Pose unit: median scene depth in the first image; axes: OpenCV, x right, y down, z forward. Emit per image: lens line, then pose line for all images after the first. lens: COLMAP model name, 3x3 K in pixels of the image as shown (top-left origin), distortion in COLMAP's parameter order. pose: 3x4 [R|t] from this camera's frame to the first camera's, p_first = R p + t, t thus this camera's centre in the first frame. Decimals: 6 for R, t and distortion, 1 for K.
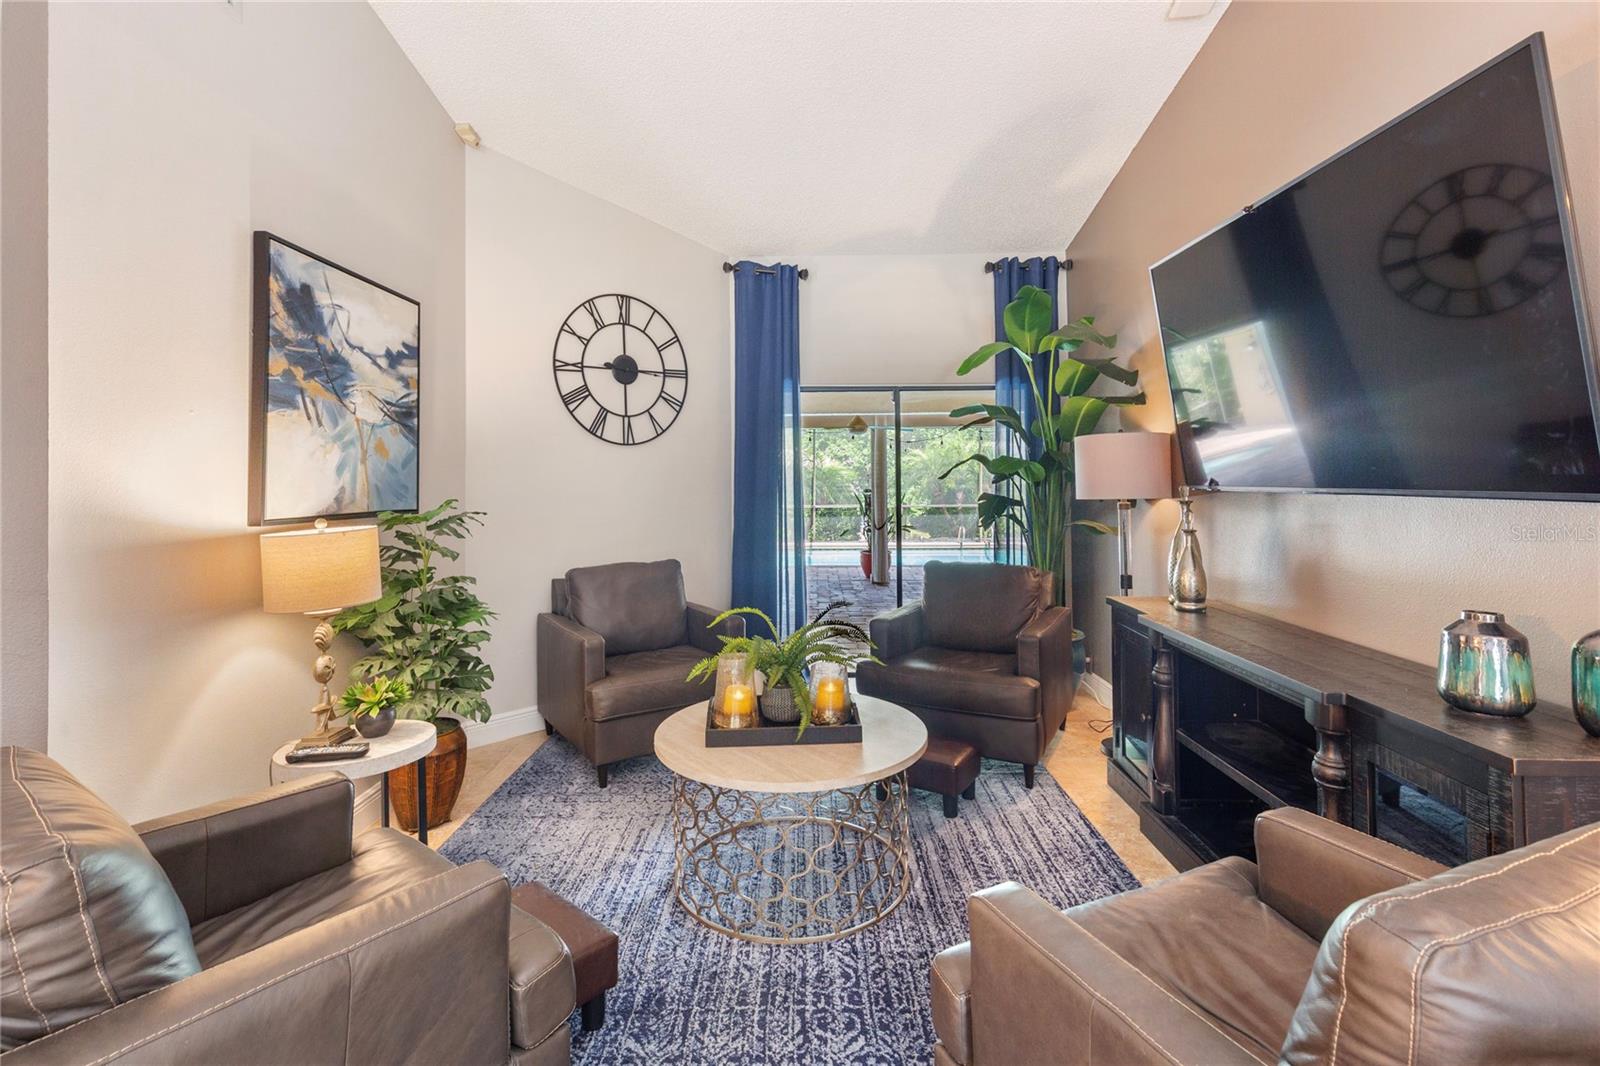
lens RADIAL K [[739.4, 0, 796.1], [0, 739.4, 462.8], [0, 0, 1]] dist [0.012160, -0.000262]
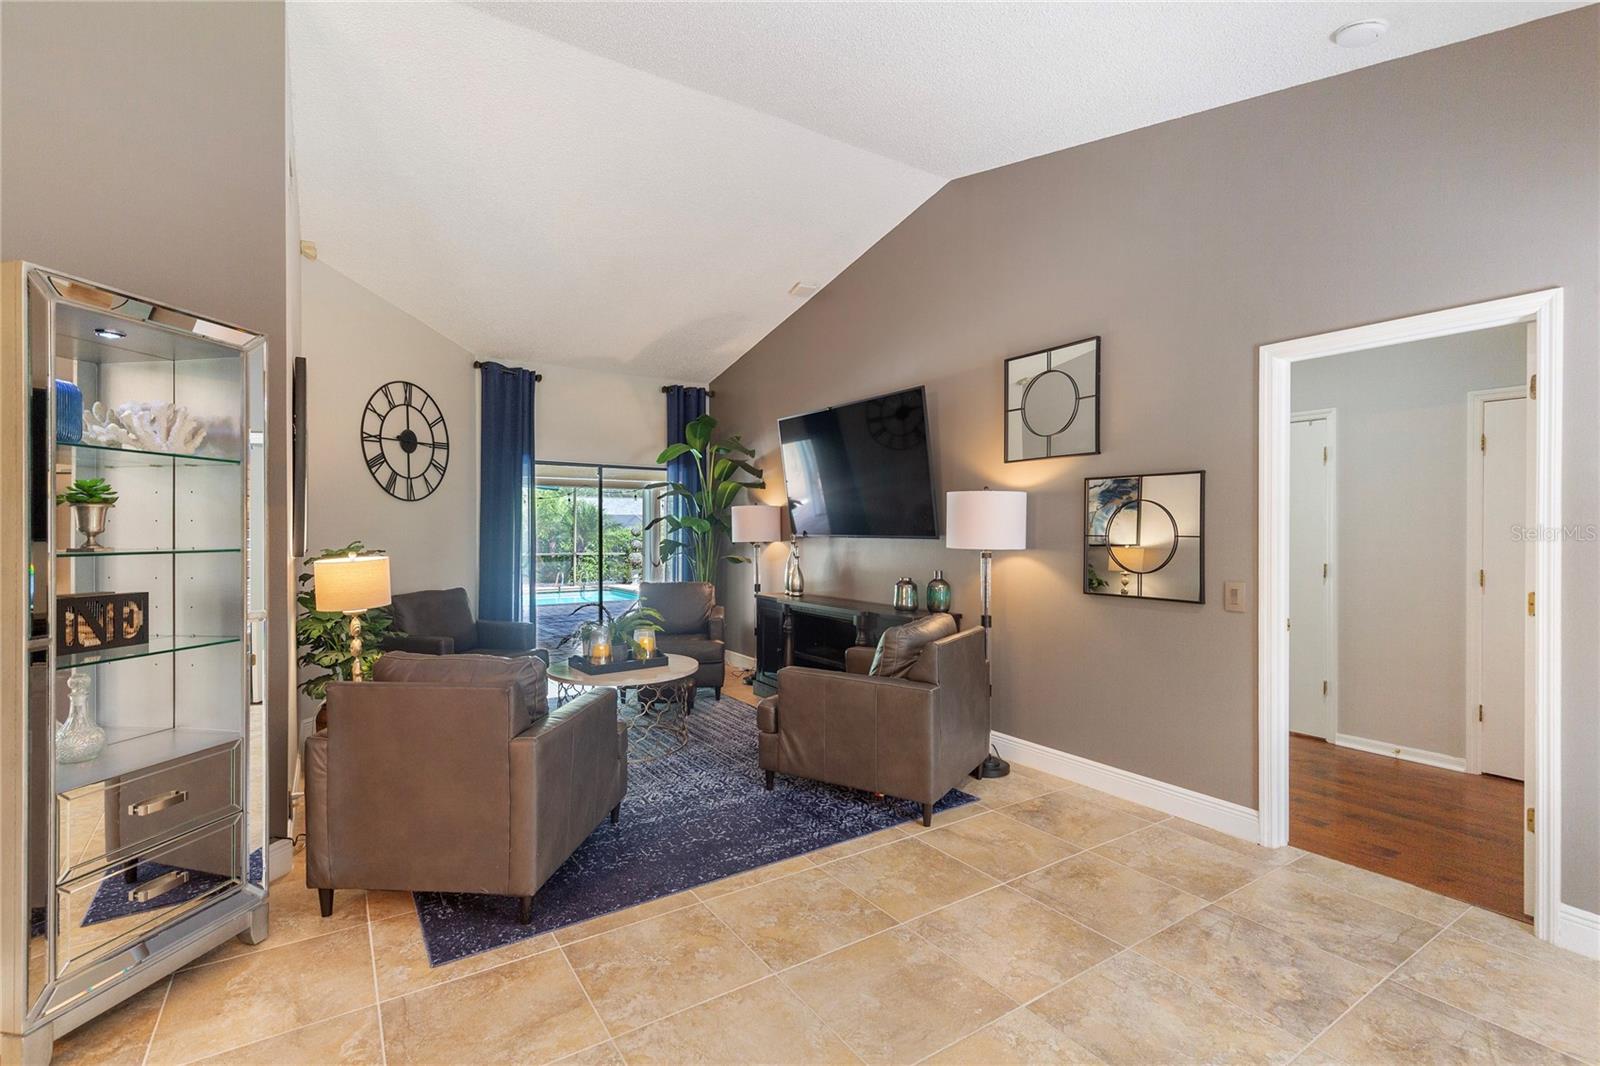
lens RADIAL K [[734.1, 0, 790.7], [0, 734.1, 531.1], [0, 0, 1]] dist [0.005829, -0.000458]
pose [[0.823324, 0.008521, 0.567507, -0.420406], [-0.021197, 0.999651, 0.015743, -0.006253], [-0.567175, -0.024991, 0.823218, -0.428704]]
